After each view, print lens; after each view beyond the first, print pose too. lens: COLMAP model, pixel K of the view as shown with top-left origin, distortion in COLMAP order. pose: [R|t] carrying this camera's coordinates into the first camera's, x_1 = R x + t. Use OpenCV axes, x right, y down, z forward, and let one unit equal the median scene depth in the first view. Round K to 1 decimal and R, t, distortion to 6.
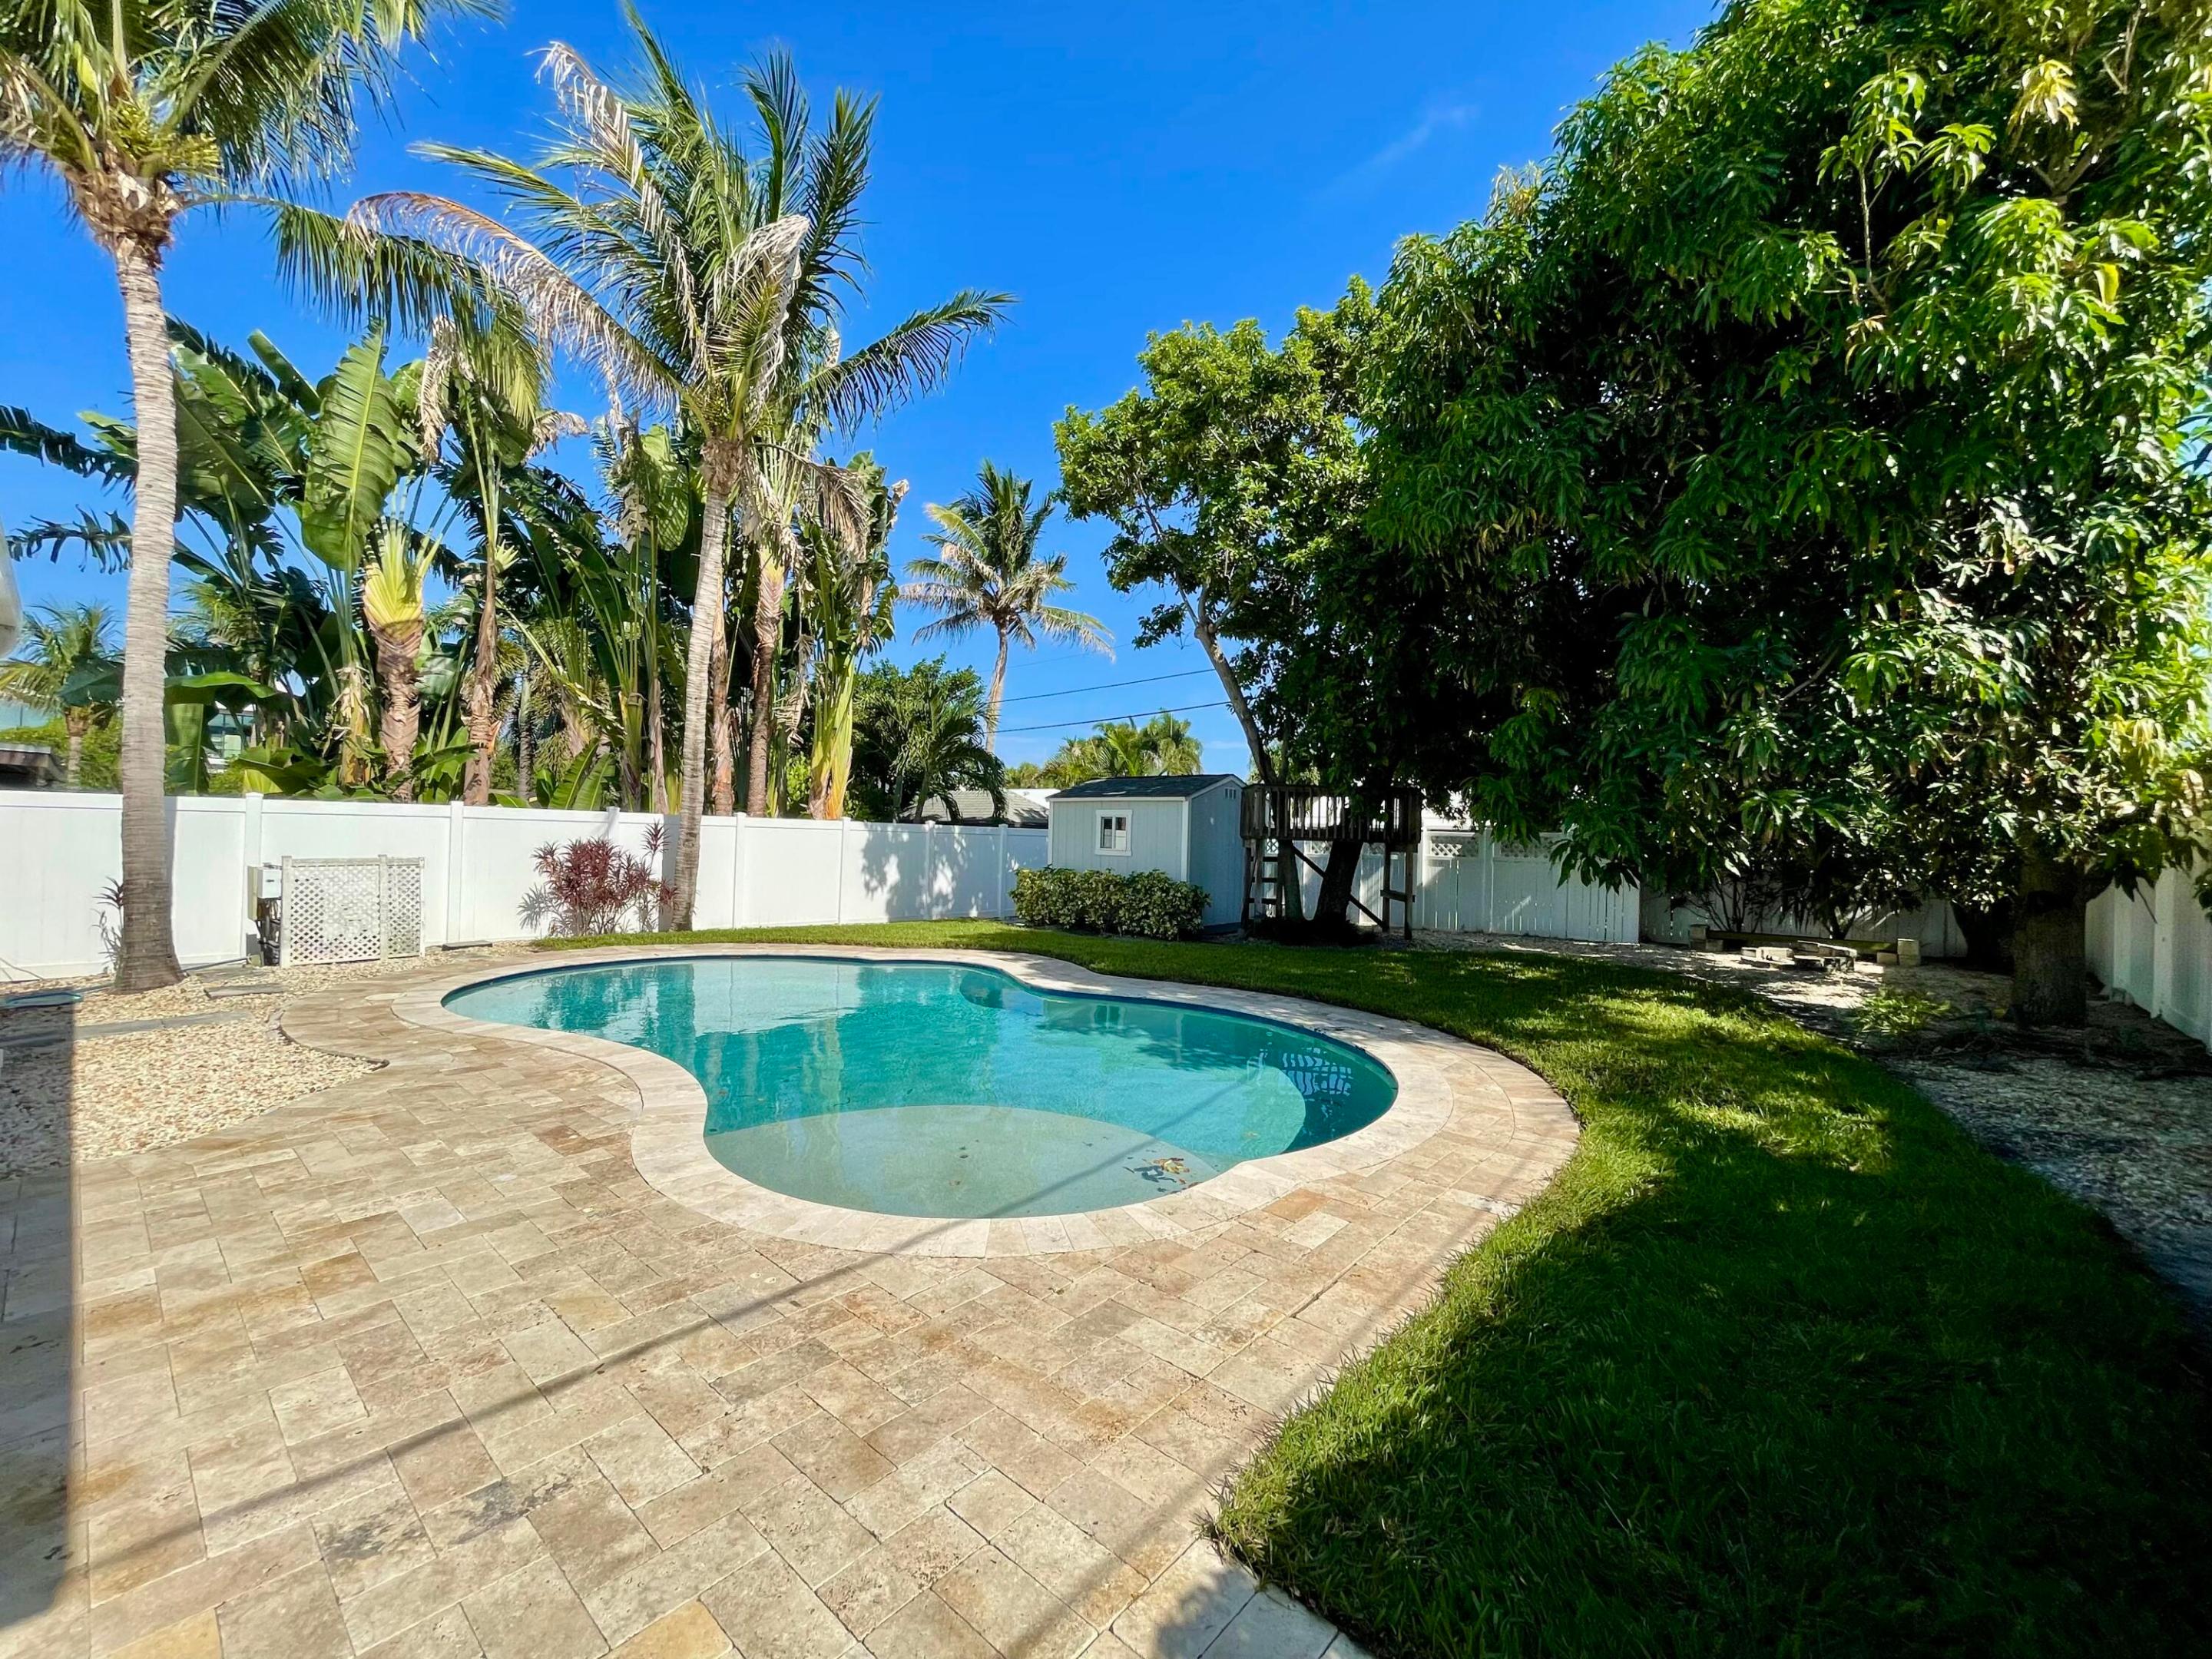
lens RADIAL K [[894.7, 0, 1106.0], [0, 894.7, 829.5], [0, 0, 1]] dist [-0.000285, 0.001129]
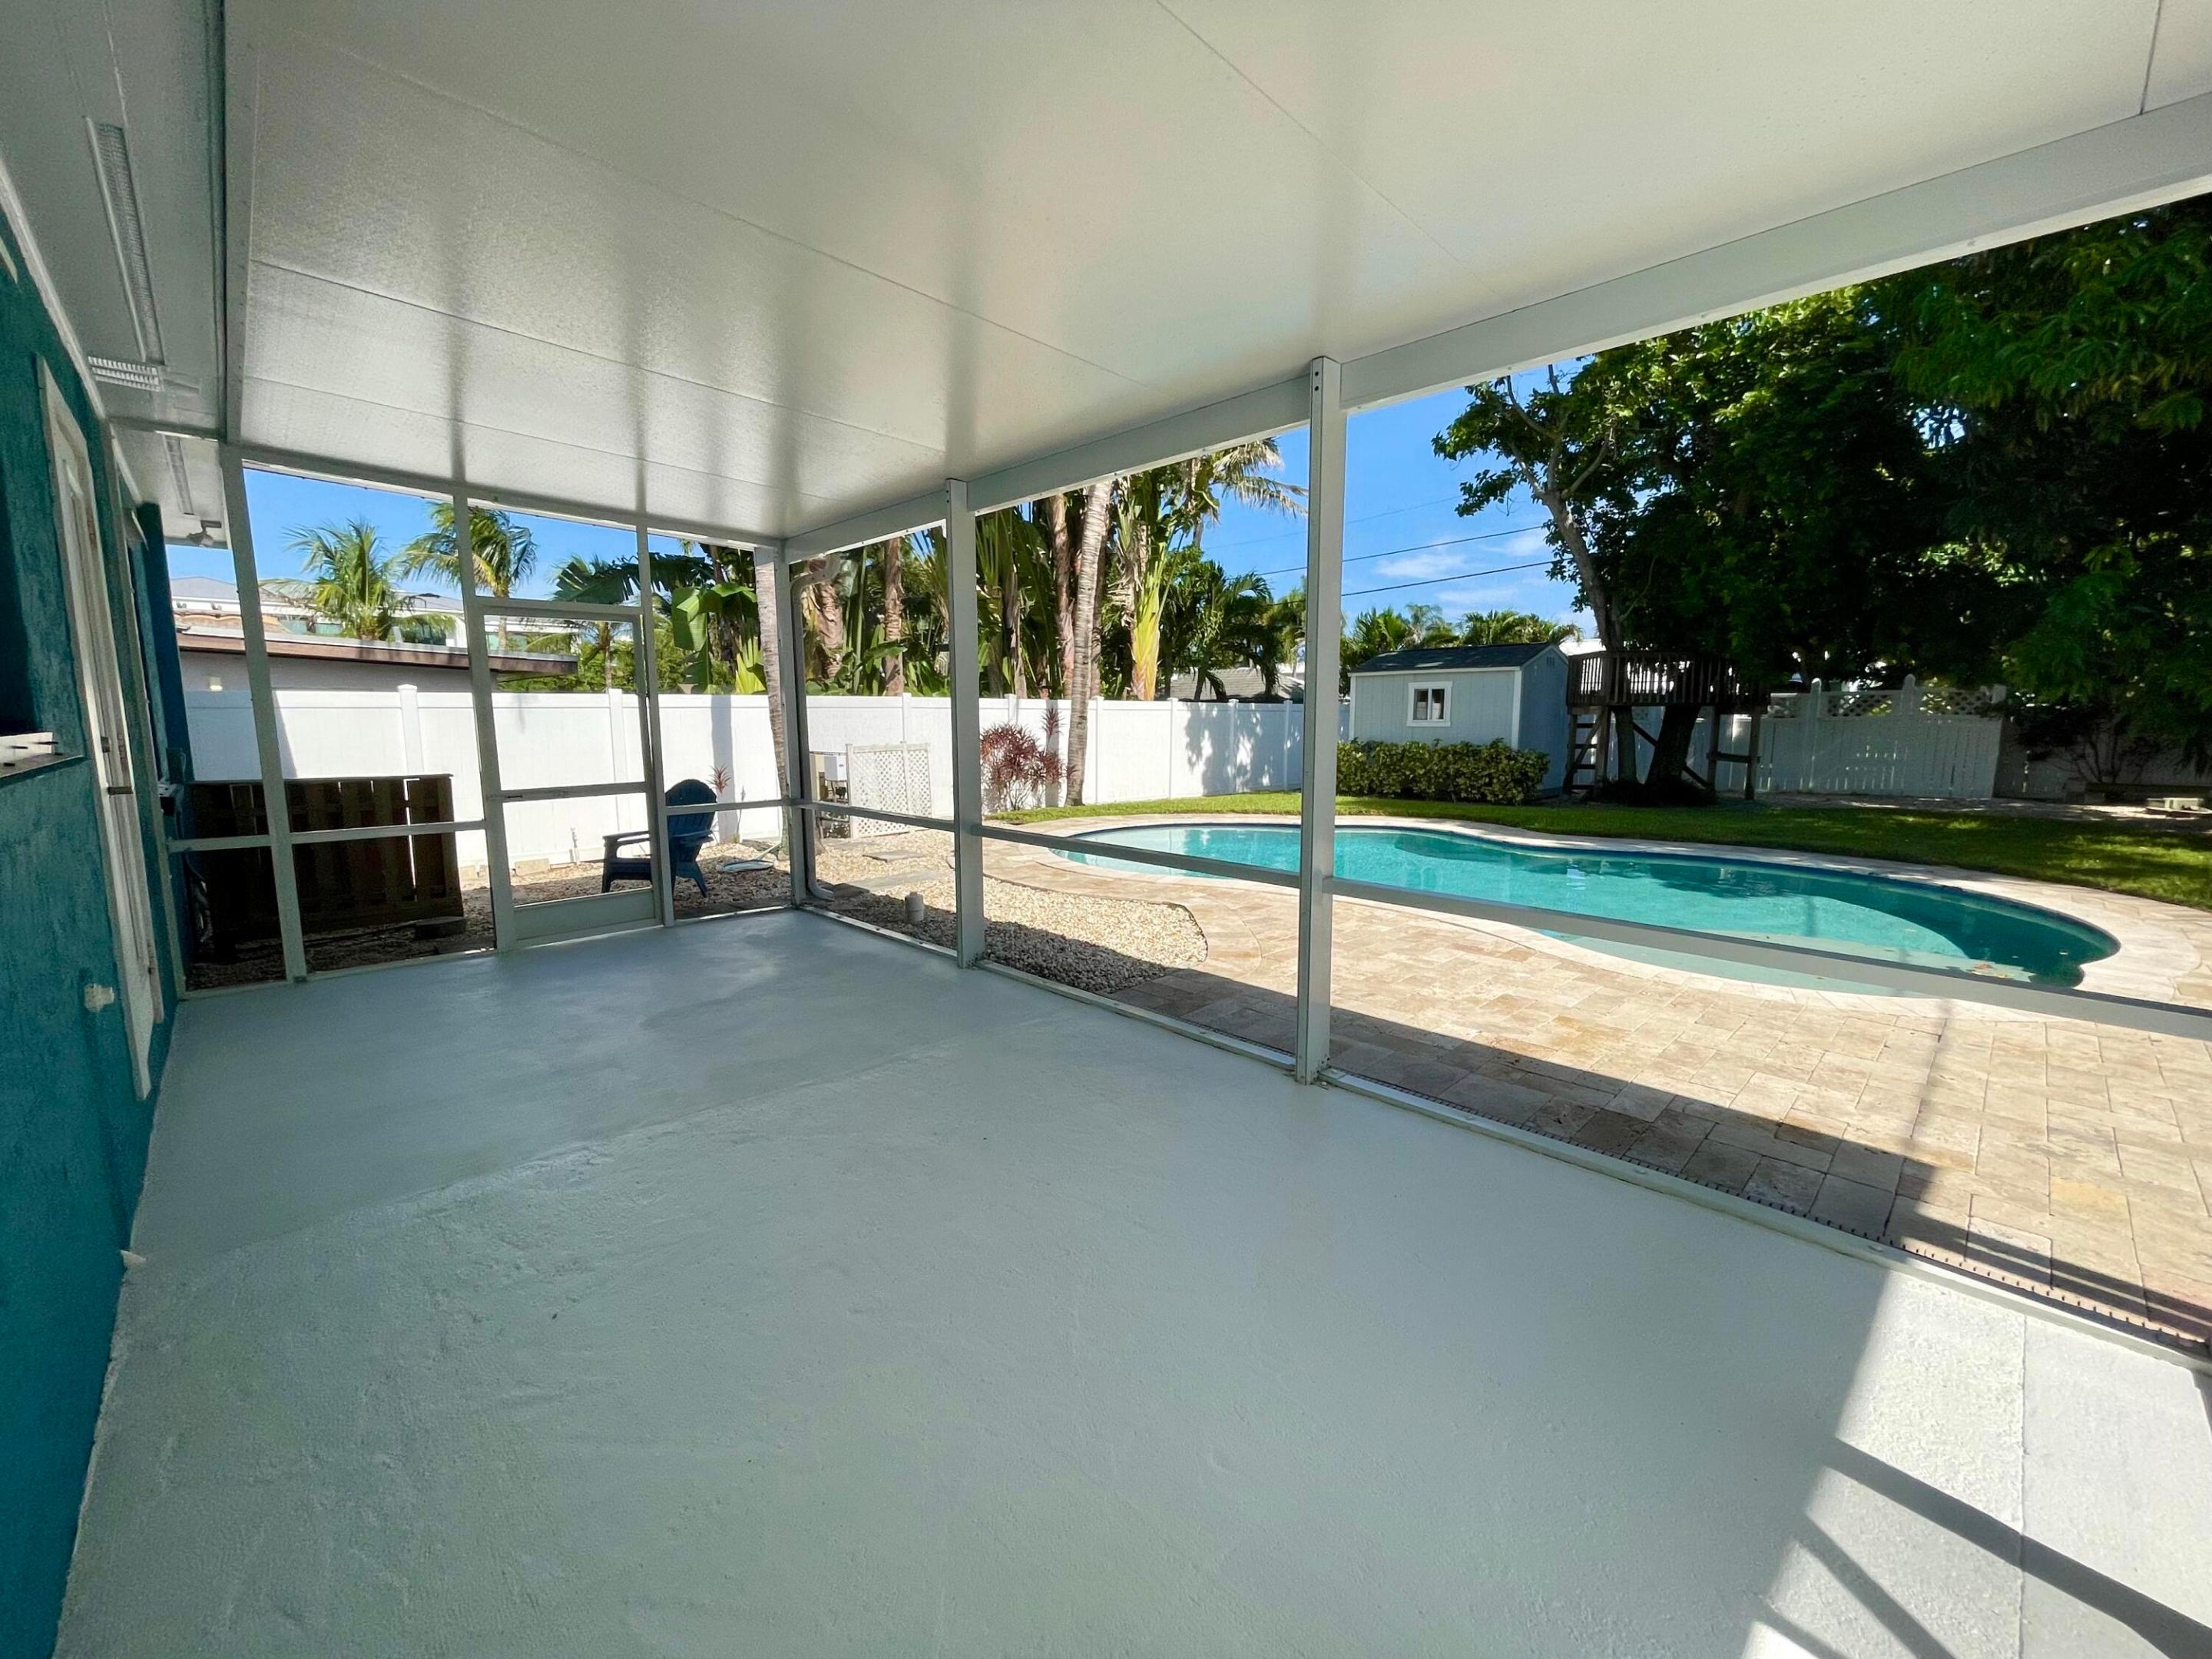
lens RADIAL K [[898.5, 0, 1101.0], [0, 898.5, 831.0], [0, 0, 1]] dist [-0.000329, 0.000004]
pose [[0.995473, -0.018813, -0.093169, -1.134224], [0.031297, 0.990433, 0.134400, -0.010423], [0.089750, -0.136708, 0.986537, -0.304042]]
